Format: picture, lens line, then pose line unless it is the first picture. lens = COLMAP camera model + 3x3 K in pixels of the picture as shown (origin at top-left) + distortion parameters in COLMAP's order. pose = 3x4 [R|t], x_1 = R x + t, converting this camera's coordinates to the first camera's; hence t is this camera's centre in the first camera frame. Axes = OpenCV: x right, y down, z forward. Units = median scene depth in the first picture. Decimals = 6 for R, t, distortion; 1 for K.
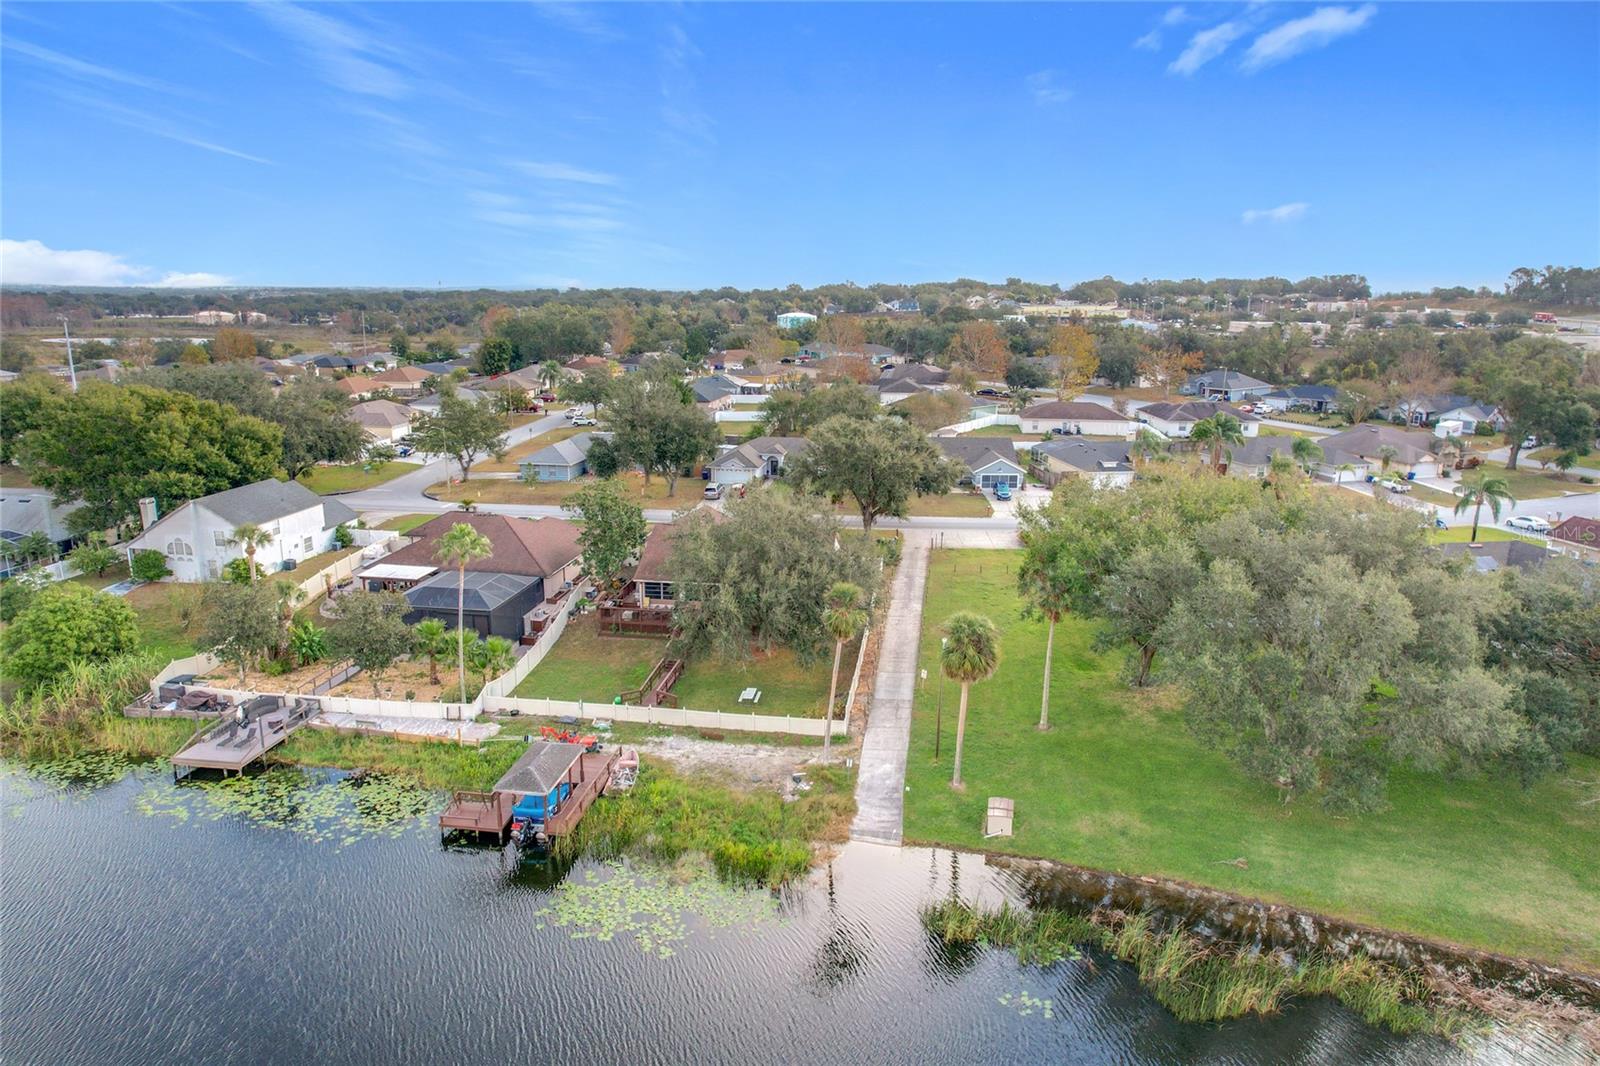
lens RADIAL K [[1007.7, 0, 800.0], [0, 1007.7, 533.0], [0, 0, 1]] dist [-0.039612, 0.033884]
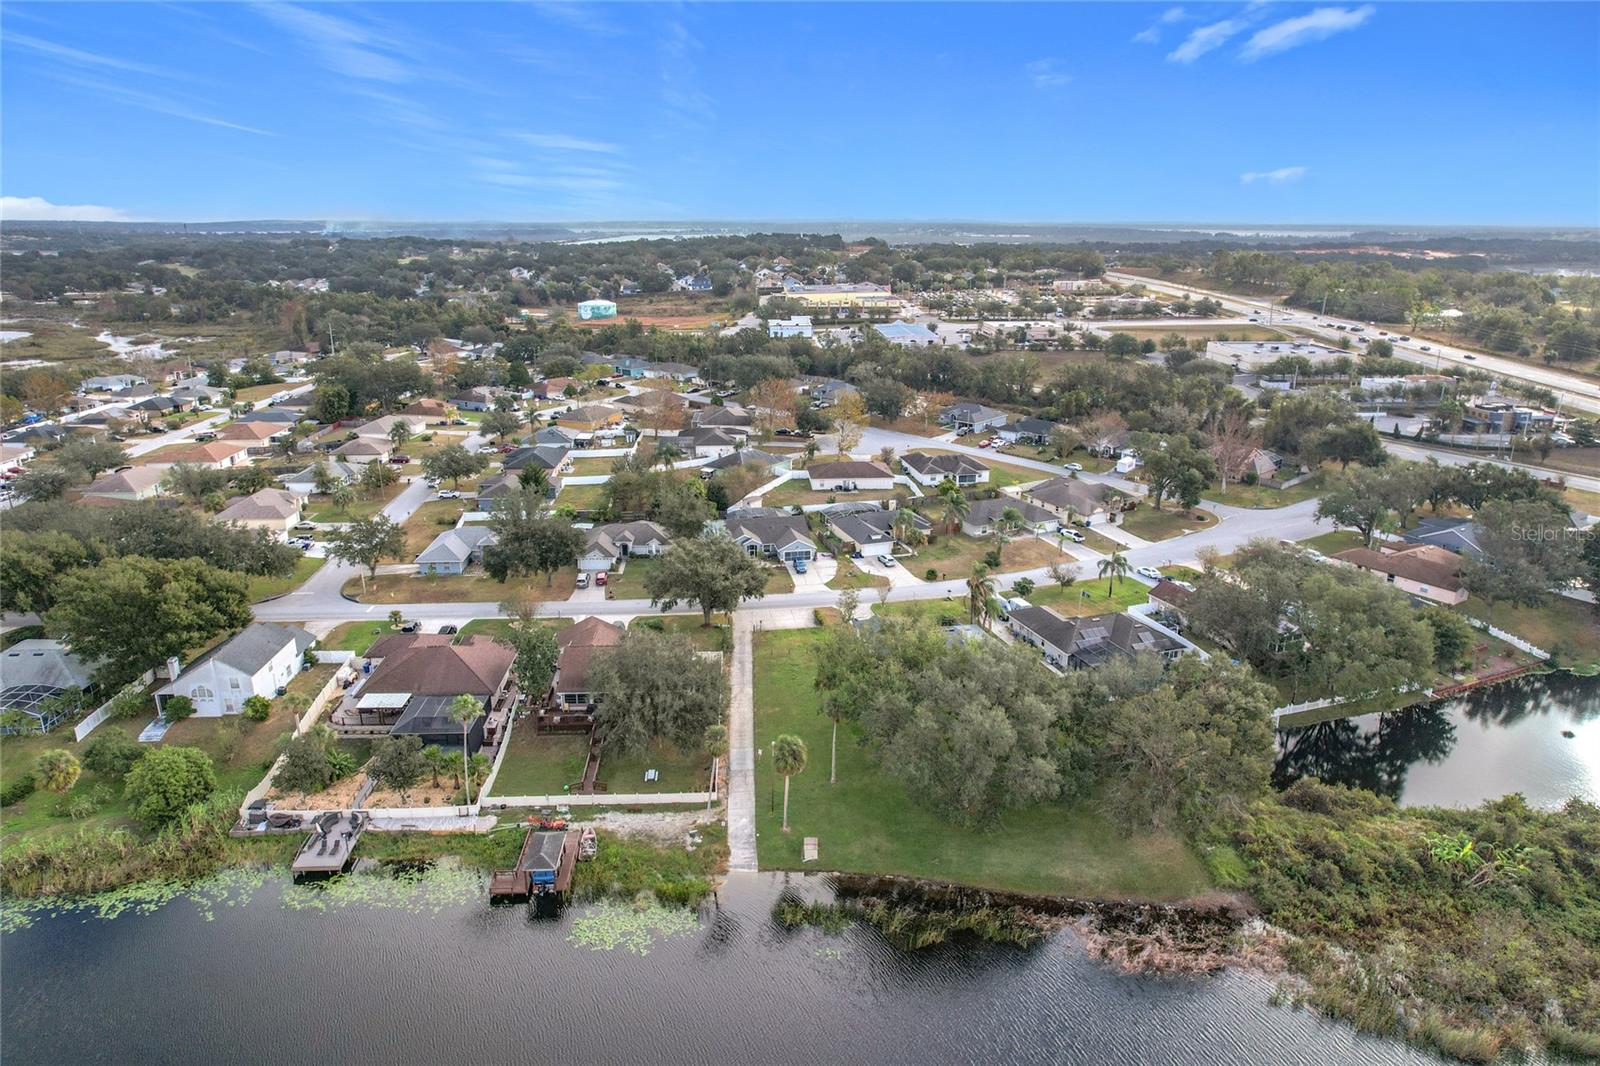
lens RADIAL K [[1013.0, 0, 795.8], [0, 1013.0, 530.7], [0, 0, 1]] dist [-0.044443, 0.028049]
pose [[0.979581, -0.062601, 0.191053, -0.110831], [0.048957, 0.995957, 0.075319, -0.341944], [-0.194996, -0.064428, 0.978686, -0.589309]]
